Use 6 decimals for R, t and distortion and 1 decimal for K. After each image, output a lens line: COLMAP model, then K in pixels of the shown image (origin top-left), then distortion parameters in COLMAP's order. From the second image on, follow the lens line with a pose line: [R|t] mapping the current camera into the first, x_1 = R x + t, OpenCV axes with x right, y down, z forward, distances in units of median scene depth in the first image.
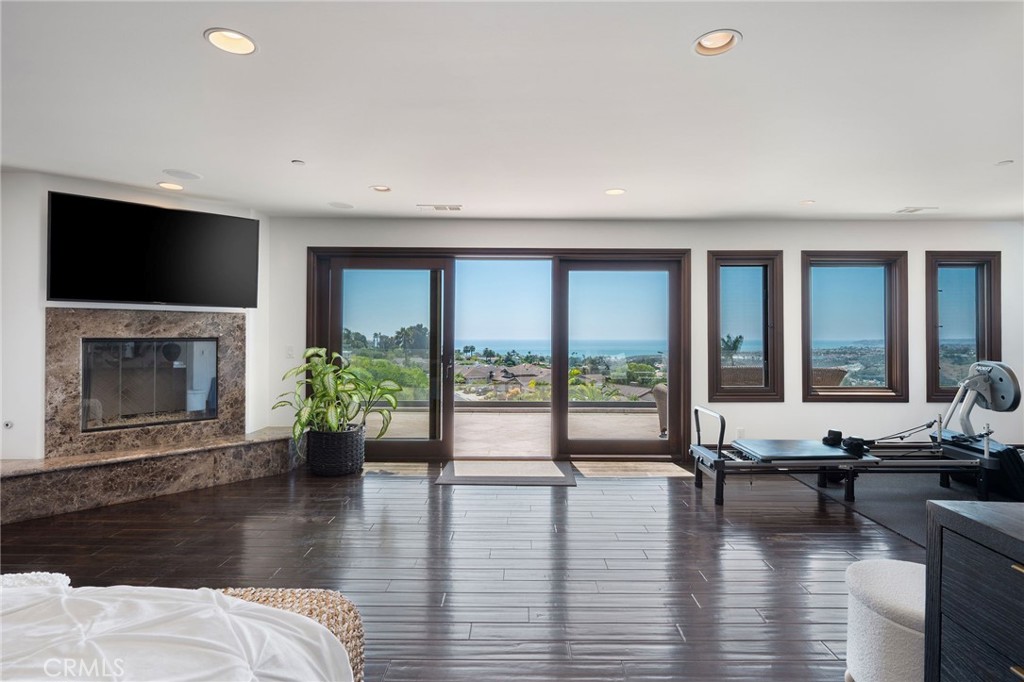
lens RADIAL K [[498.4, 0, 522.9], [0, 498.4, 330.0], [0, 0, 1]] dist [-0.003760, -0.000502]
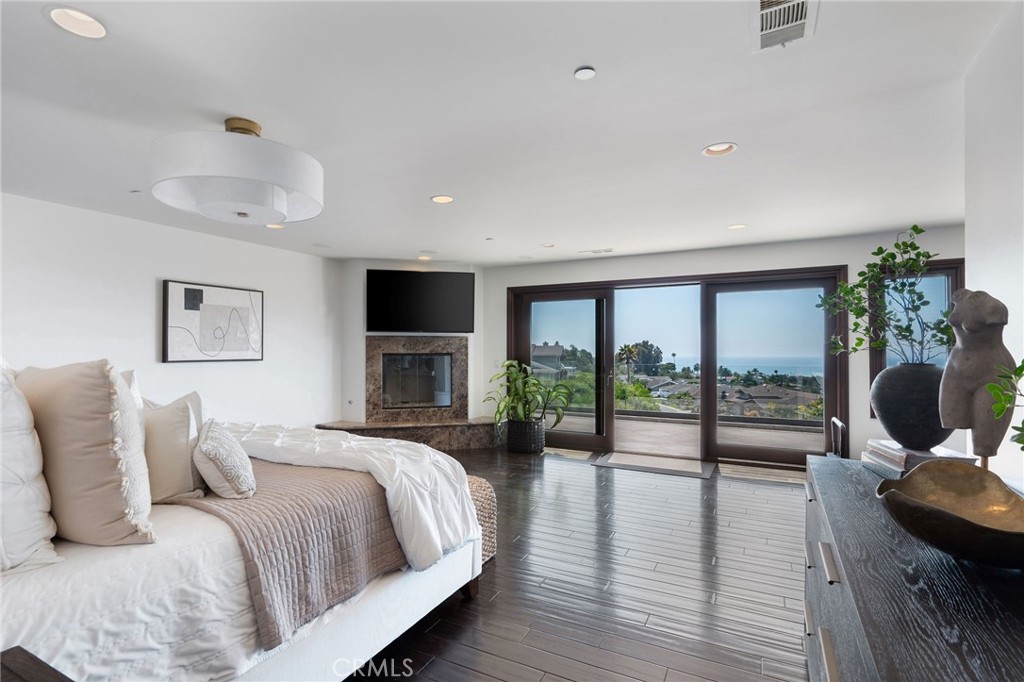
lens RADIAL K [[500.5, 0, 494.0], [0, 500.5, 346.1], [0, 0, 1]] dist [0.001017, 0.000157]
pose [[0.876787, -0.007589, -0.480819, 0.218822], [0.006791, 0.999971, -0.003400, 0.000107], [0.480831, -0.000284, 0.876813, -0.255280]]
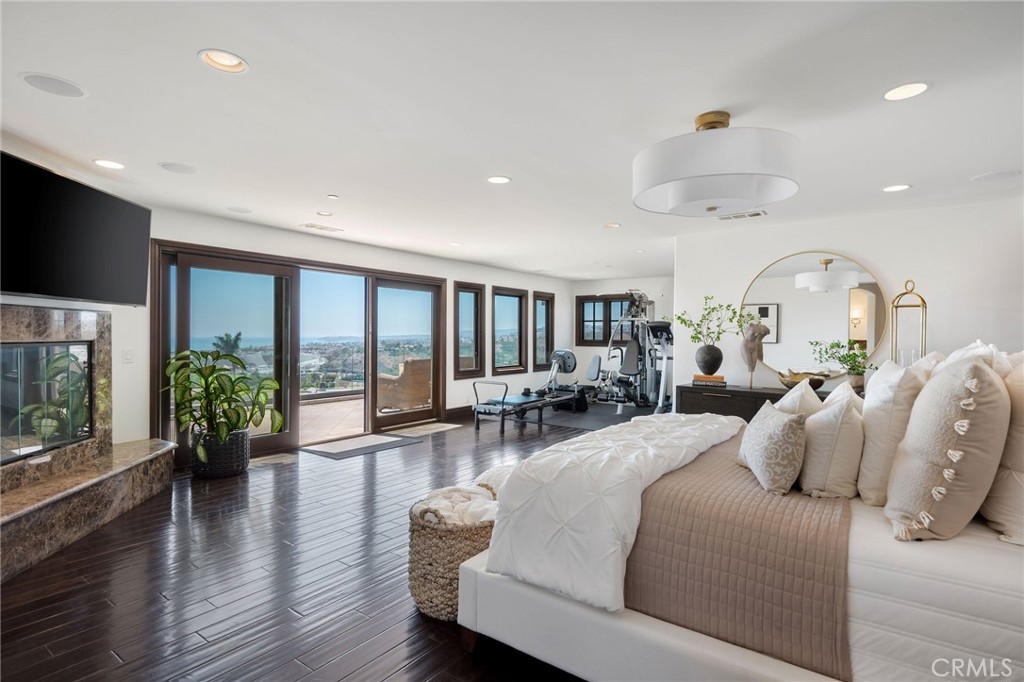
lens RADIAL K [[504.1, 0, 512.0], [0, 504.1, 341.0], [0, 0, 1]] dist [-0.000408, -0.000105]
pose [[0.596942, -0.008824, 0.802236, -0.843180], [-0.011882, 0.999733, 0.019837, -0.009086], [-0.802197, -0.021373, 0.596677, -0.067196]]
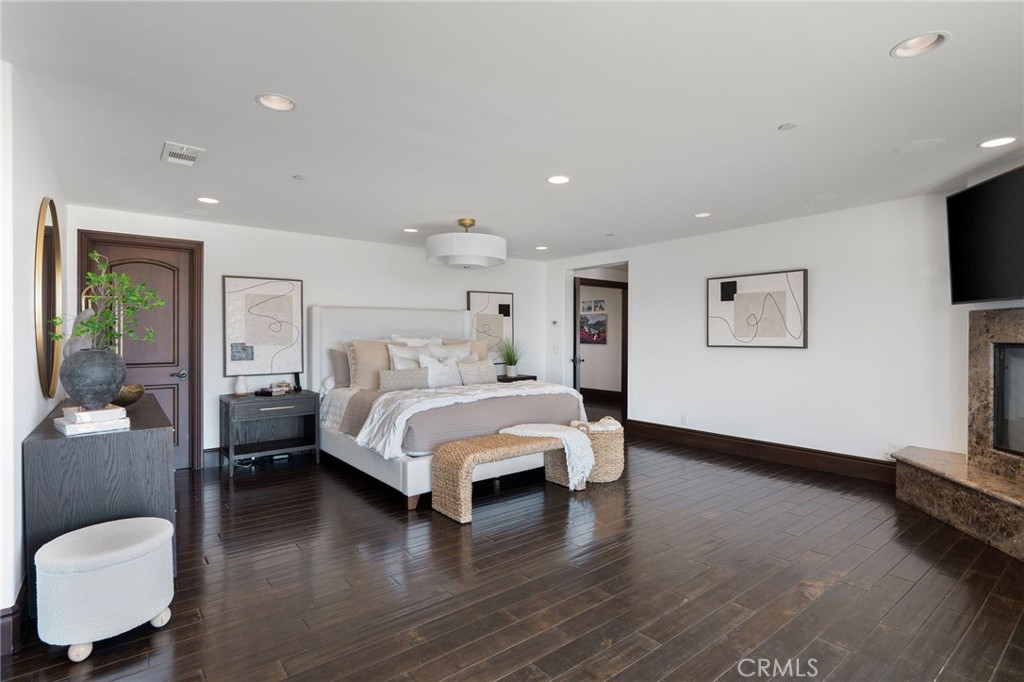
lens RADIAL K [[504.1, 0, 512.0], [0, 504.1, 341.0], [0, 0, 1]] dist [-0.000408, -0.000105]
pose [[-0.789808, 0.001585, -0.613353, 0.293571], [0.000443, 0.999998, 0.002014, 0.009099], [0.613354, 0.001319, -0.789807, 0.987005]]
